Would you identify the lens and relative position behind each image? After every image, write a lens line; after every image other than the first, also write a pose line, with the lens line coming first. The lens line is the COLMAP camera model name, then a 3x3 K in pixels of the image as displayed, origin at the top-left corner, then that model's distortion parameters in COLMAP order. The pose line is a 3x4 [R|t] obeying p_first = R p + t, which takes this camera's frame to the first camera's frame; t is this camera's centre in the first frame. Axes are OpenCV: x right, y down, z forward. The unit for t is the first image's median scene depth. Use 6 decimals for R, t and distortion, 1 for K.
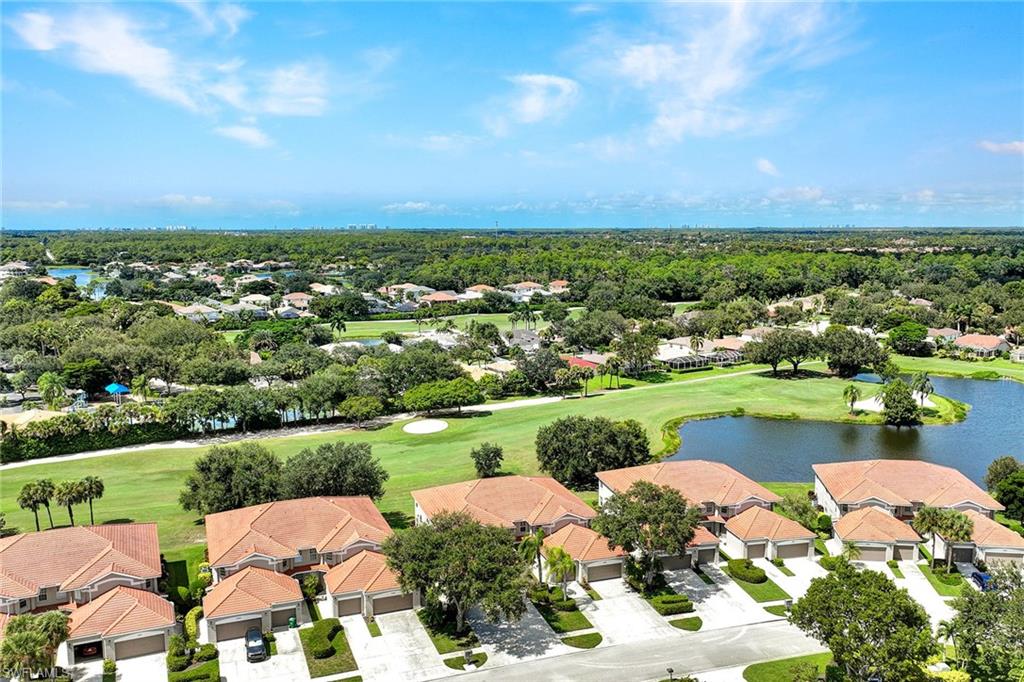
lens RADIAL K [[865.6, 0, 512.0], [0, 865.6, 341.0], [0, 0, 1]] dist [0.011053, -0.012037]
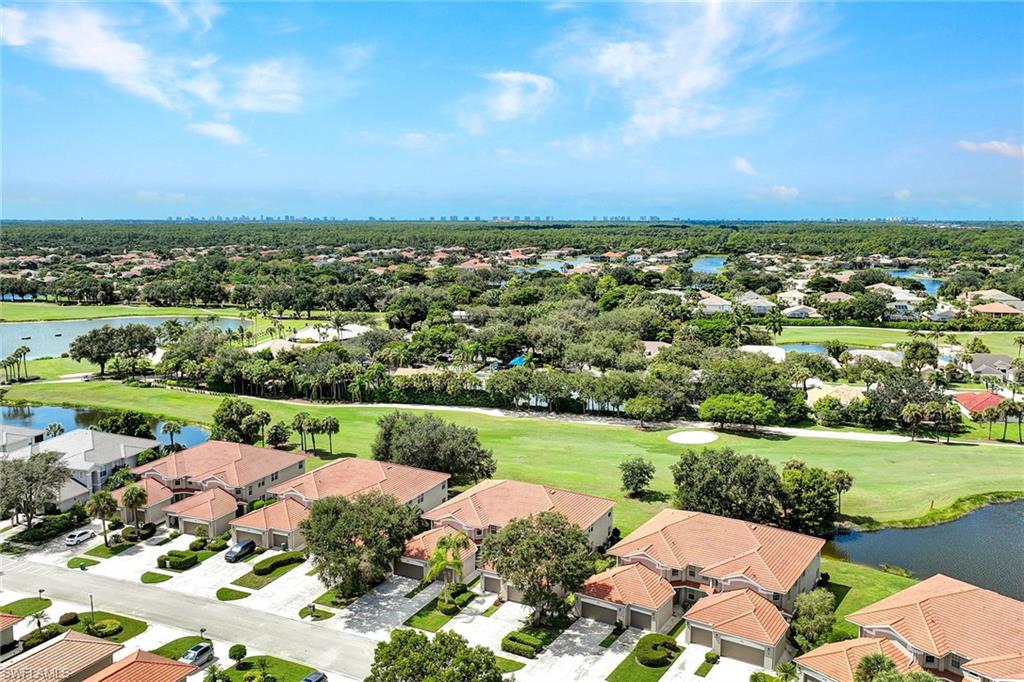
lens RADIAL K [[849.0, 0, 480.6], [0, 849.0, 339.7], [0, 0, 1]] dist [0.007114, -0.000699]
pose [[0.689280, 0.104925, -0.716857, 0.712018], [-0.096709, 0.993928, 0.052490, -0.064659], [0.718011, 0.033146, 0.695242, 0.282237]]
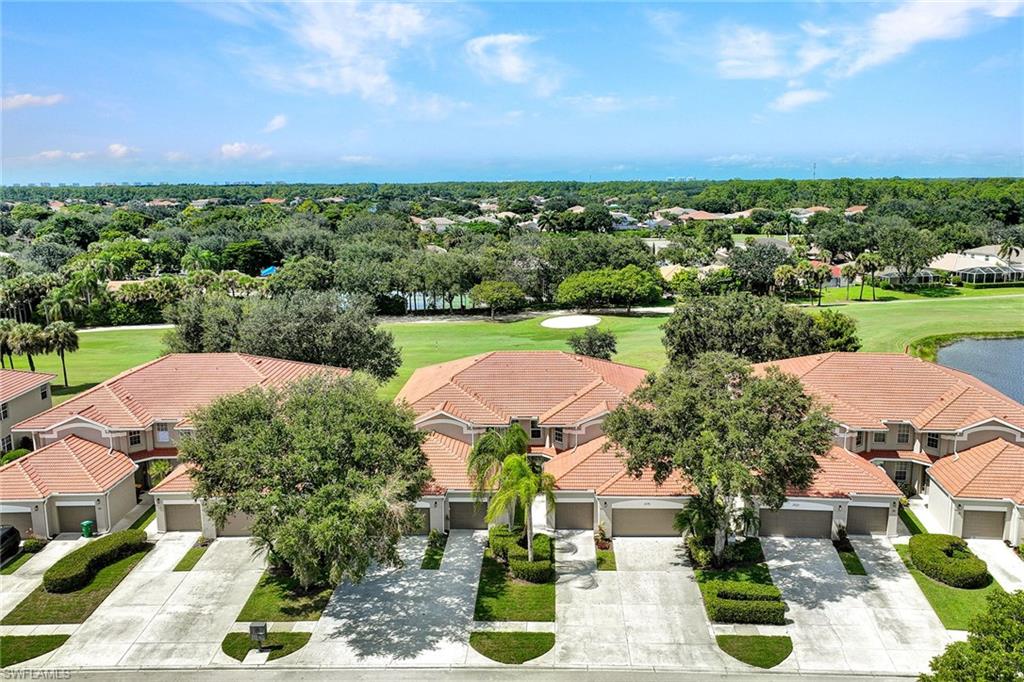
lens RADIAL K [[865.6, 0, 512.0], [0, 865.6, 341.0], [0, 0, 1]] dist [0.011053, -0.012037]
pose [[0.936646, 0.060713, -0.344977, 0.201220], [-0.042024, 0.997228, 0.061405, 0.123976], [0.347749, -0.043017, 0.936600, 0.466692]]
